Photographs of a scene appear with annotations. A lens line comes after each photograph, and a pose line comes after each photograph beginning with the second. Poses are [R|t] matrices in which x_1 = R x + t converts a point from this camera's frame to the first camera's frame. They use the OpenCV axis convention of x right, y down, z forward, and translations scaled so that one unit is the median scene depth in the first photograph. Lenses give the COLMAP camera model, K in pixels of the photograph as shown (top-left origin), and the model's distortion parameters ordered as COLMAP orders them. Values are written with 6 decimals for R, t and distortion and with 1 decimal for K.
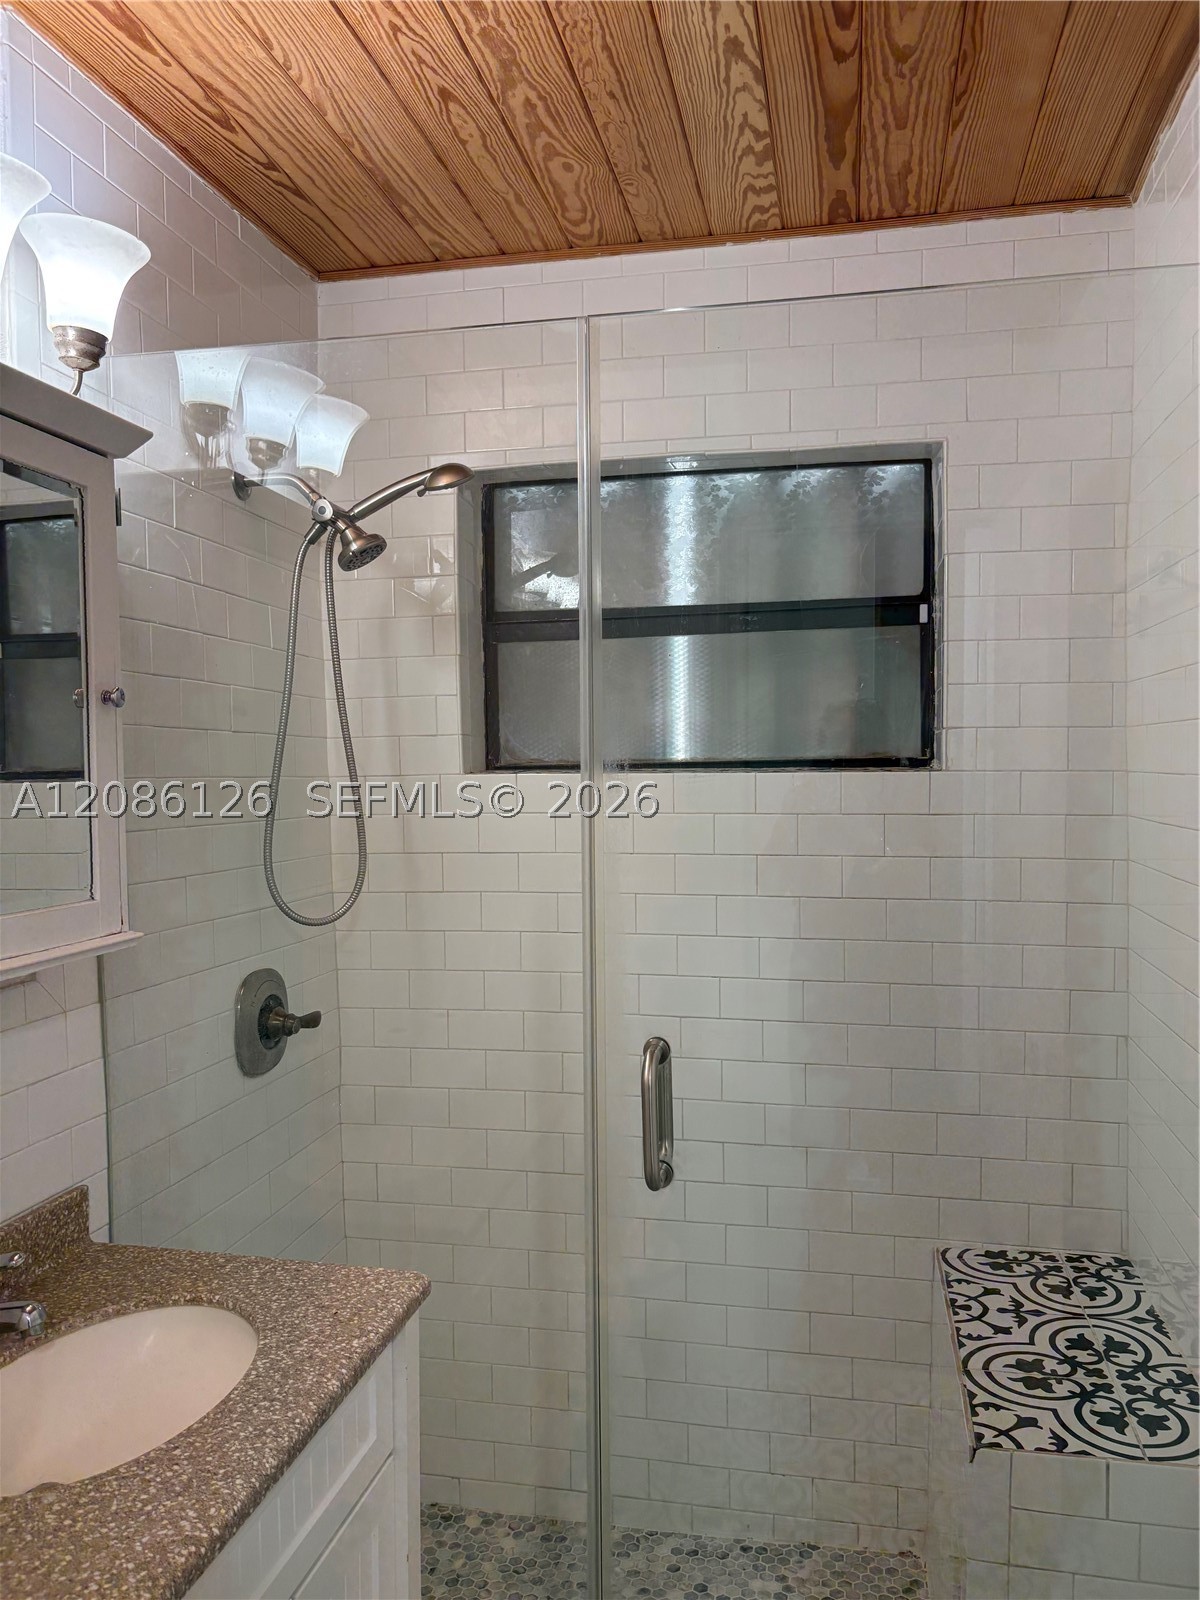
lens RADIAL K [[1211.5, 0, 599.5], [0, 1211.5, 797.2], [0, 0, 1]] dist [0.039734, -0.047331]
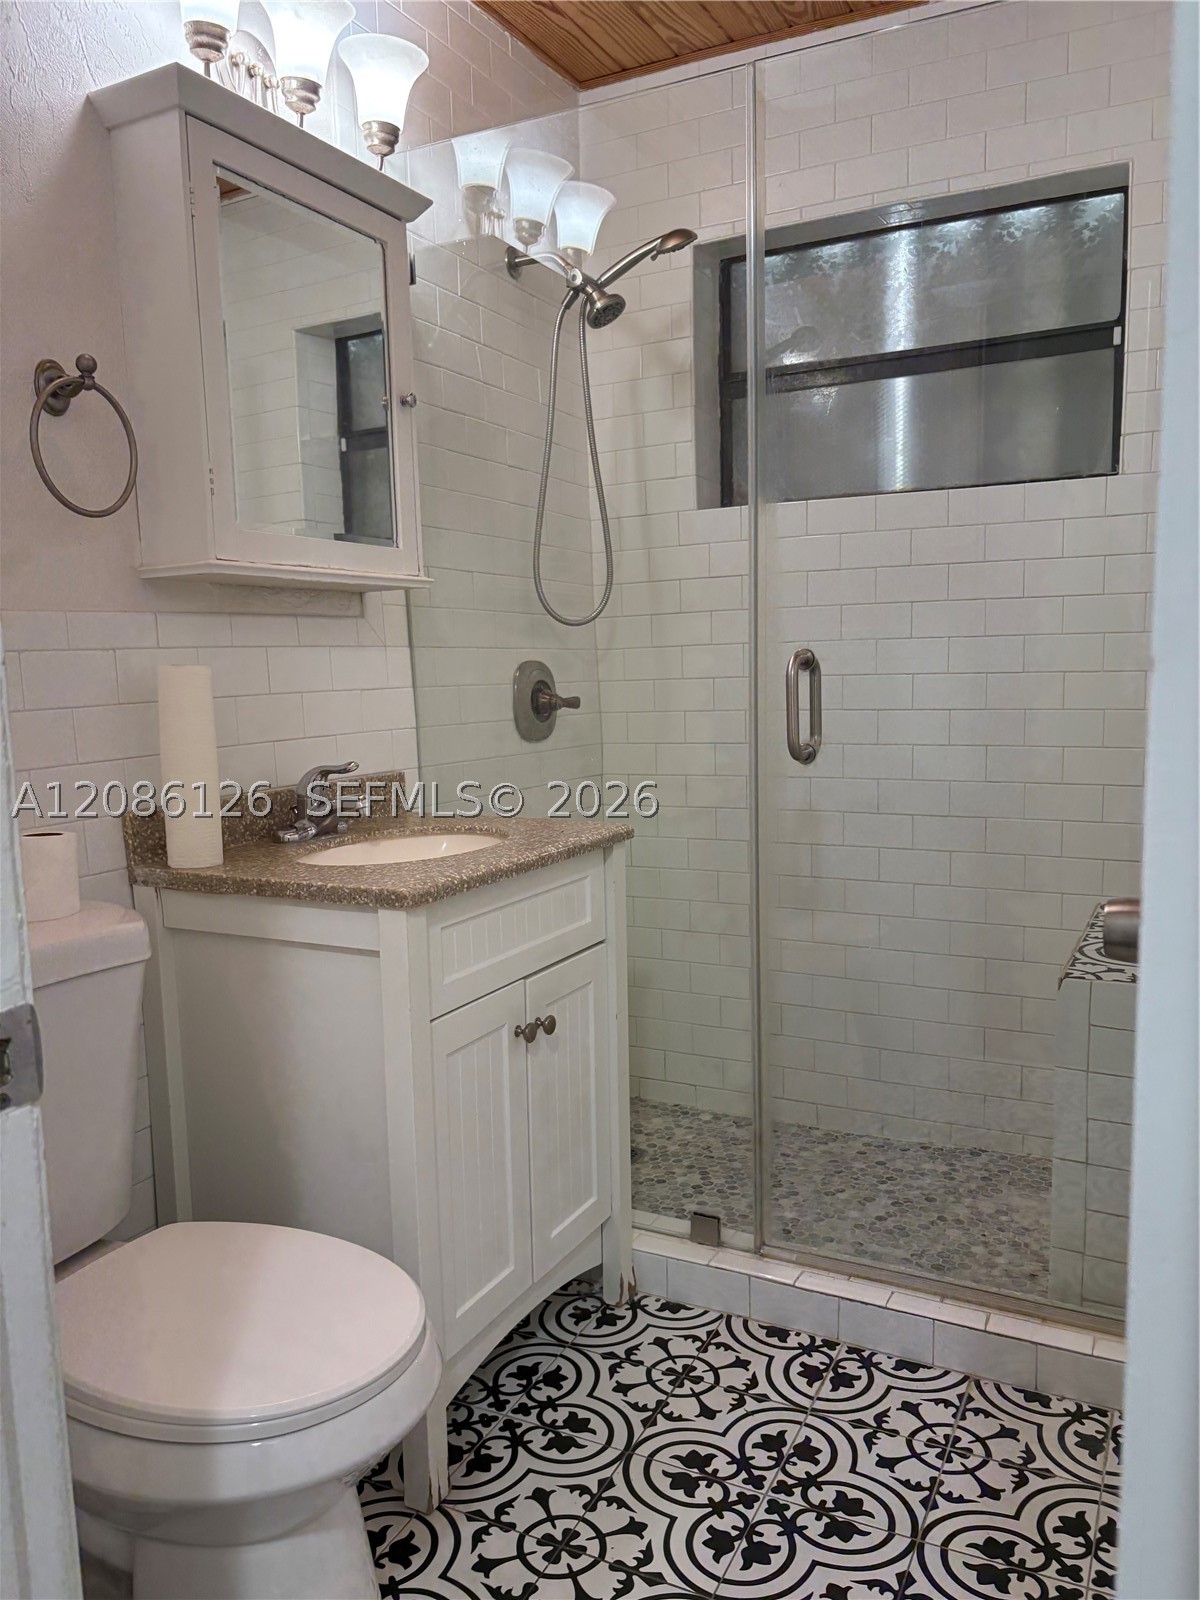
lens RADIAL K [[1211.5, 0, 601.8], [0, 1211.5, 795.8], [0, 0, 1]] dist [0.039734, -0.047331]
pose [[0.964501, 0.018976, -0.263395, 0.130550], [0.005917, 0.995612, 0.093394, 0.167093], [0.264012, -0.091637, 0.960156, -0.219648]]
